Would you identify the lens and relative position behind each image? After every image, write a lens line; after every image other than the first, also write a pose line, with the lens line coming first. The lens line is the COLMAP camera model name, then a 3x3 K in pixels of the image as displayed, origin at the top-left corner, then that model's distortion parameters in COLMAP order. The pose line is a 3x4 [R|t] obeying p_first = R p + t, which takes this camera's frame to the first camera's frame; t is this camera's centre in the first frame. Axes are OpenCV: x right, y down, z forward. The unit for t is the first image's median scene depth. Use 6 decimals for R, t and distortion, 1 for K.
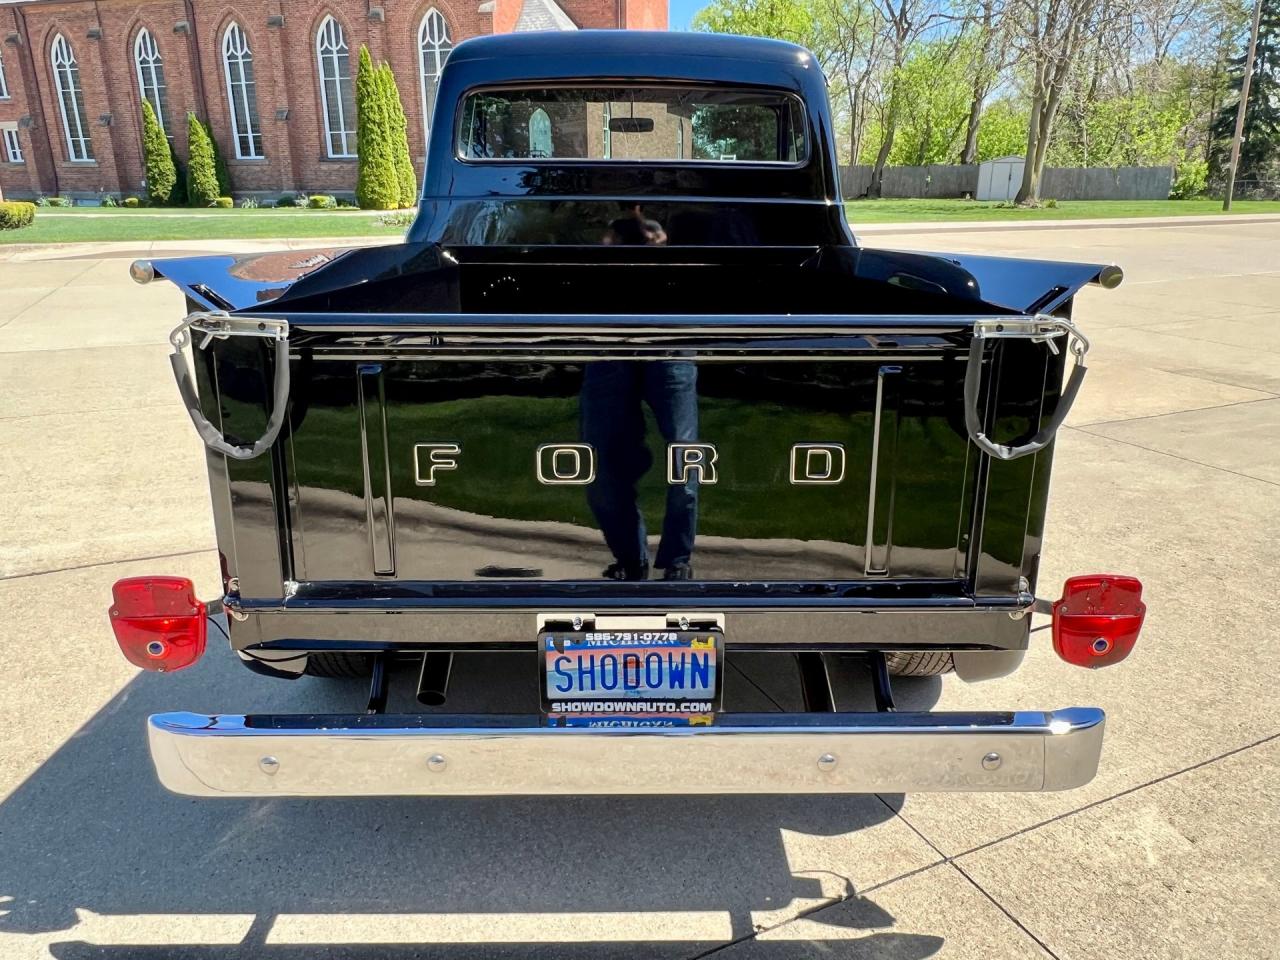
lens RADIAL K [[890.6, 0, 641.1], [0, 890.6, 476.6], [0, 0, 1]] dist [-0.004268, 0.001083]
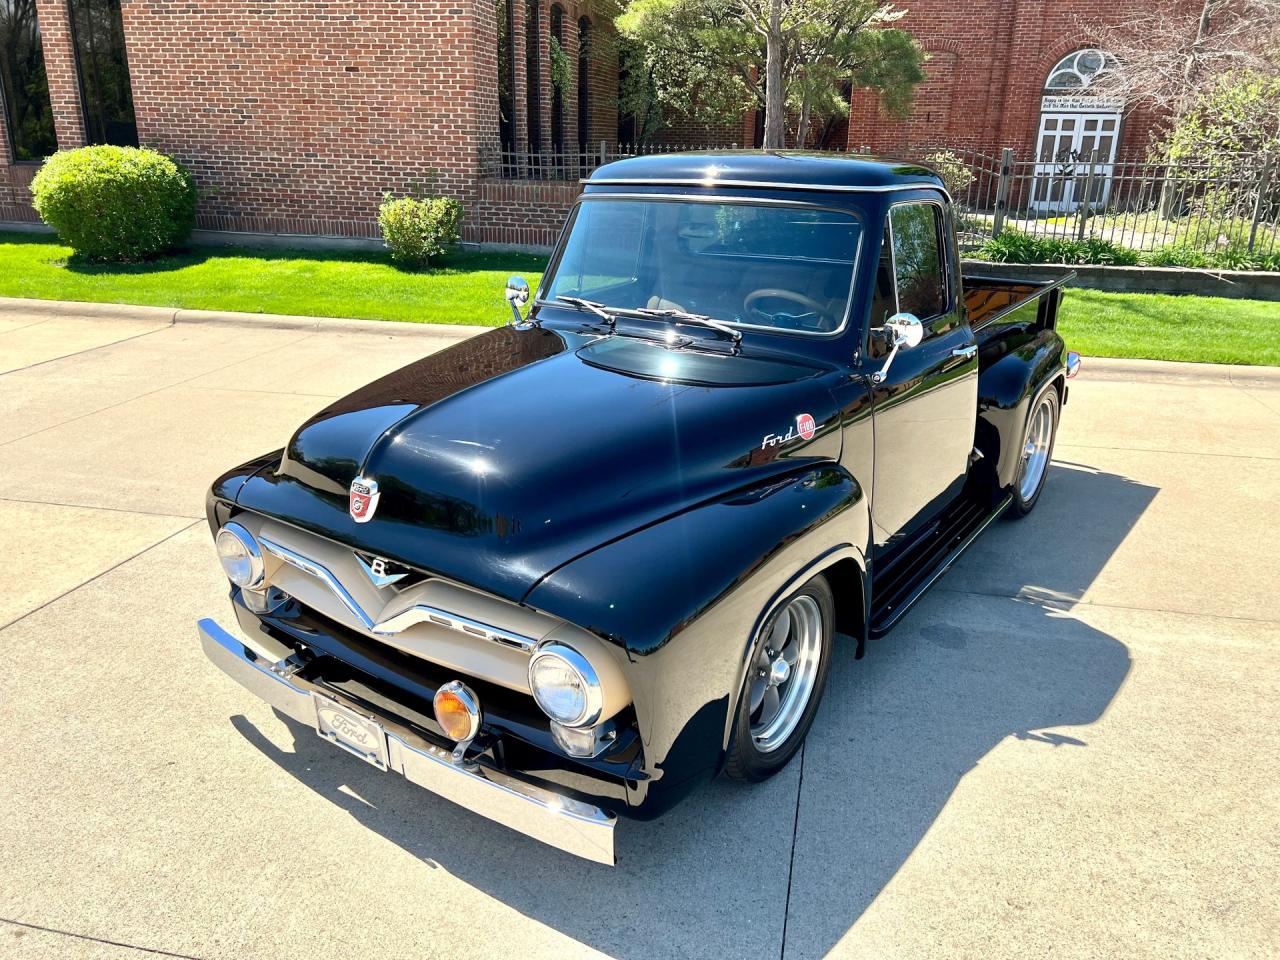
lens RADIAL K [[963.2, 0, 645.3], [0, 963.2, 479.3], [0, 0, 1]] dist [0.052992, -0.062087]
pose [[-0.804070, -0.208375, 0.556822, -0.692080], [0.168387, 0.818403, 0.549420, -0.926647], [-0.570190, 0.535534, -0.622966, 2.240582]]
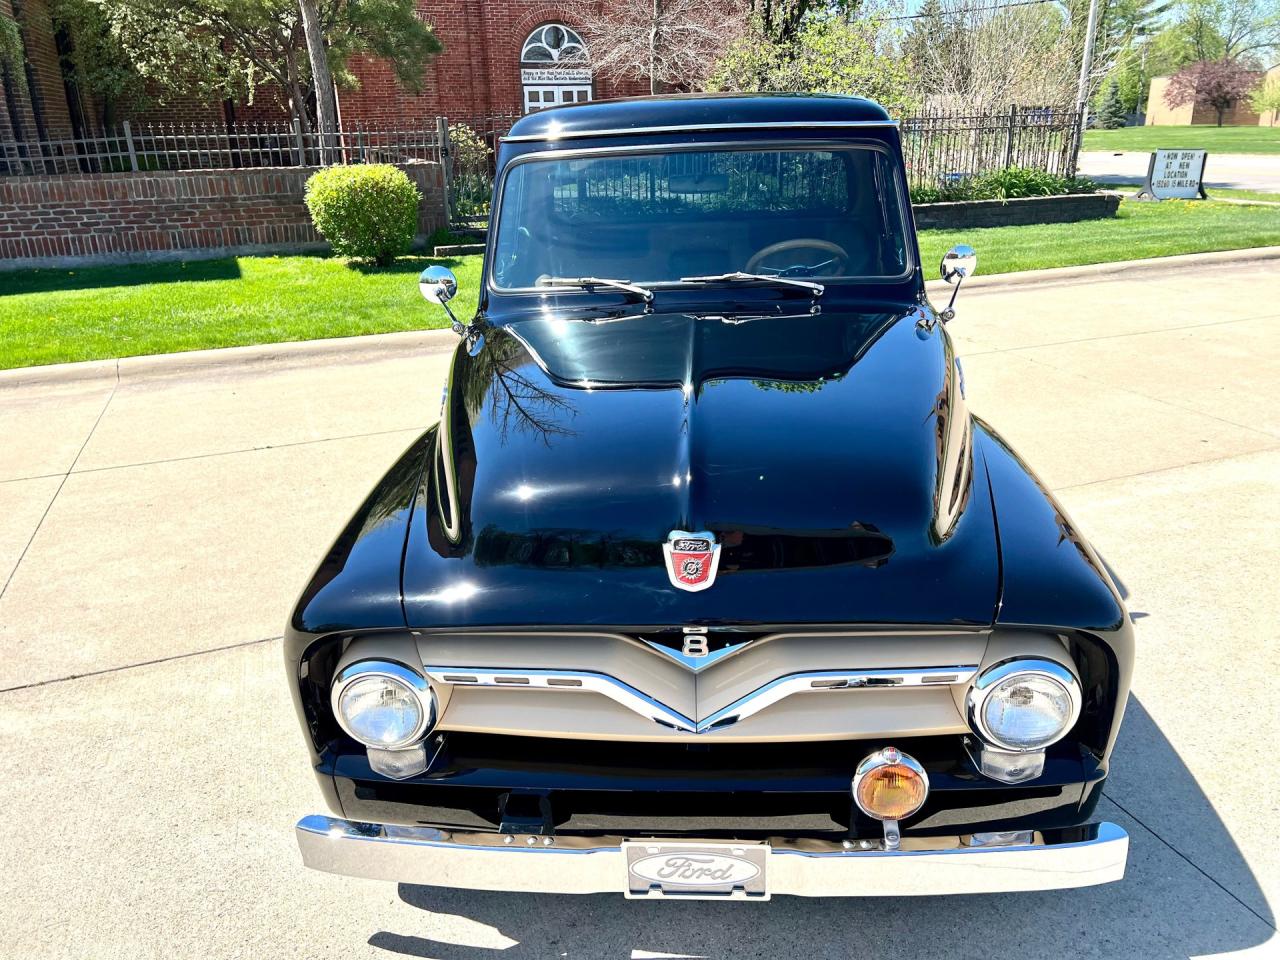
lens RADIAL K [[963.2, 0, 649.7], [0, 963.2, 472.3], [0, 0, 1]] dist [0.052992, -0.062087]
pose [[-0.997286, 0.000312, 0.073622, -0.040854], [0.045644, 0.787242, 0.614952, -0.913274], [-0.057766, 0.616644, -0.785120, 2.315689]]
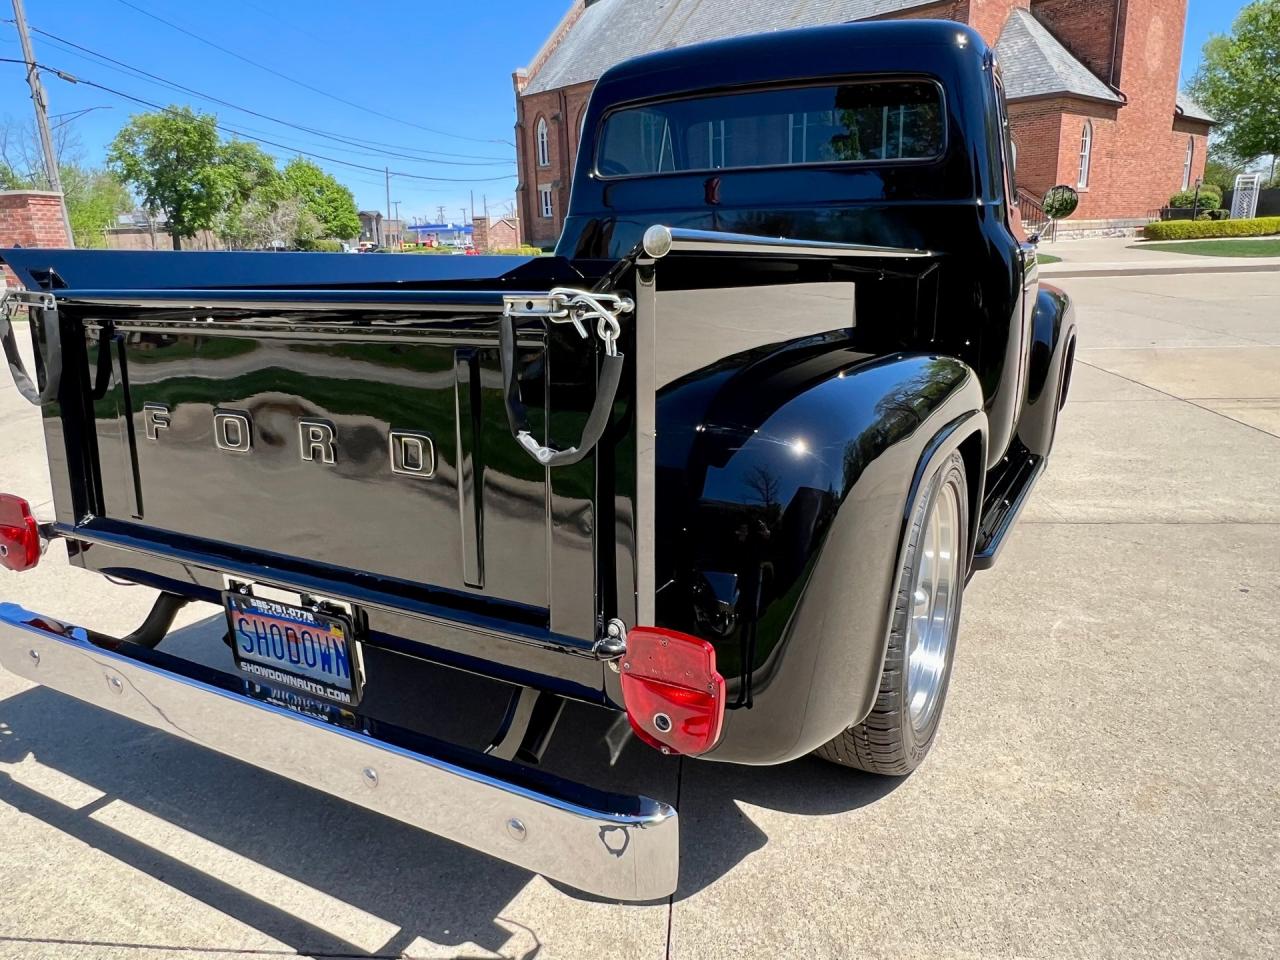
lens RADIAL K [[890.6, 0, 635.2], [0, 890.6, 480.3], [0, 0, 1]] dist [-0.004268, 0.001083]
pose [[0.868611, 0.102964, -0.484679, 0.390451], [-0.121463, 0.992573, -0.006818, -0.004181], [0.480377, 0.064792, 0.874666, 0.140837]]
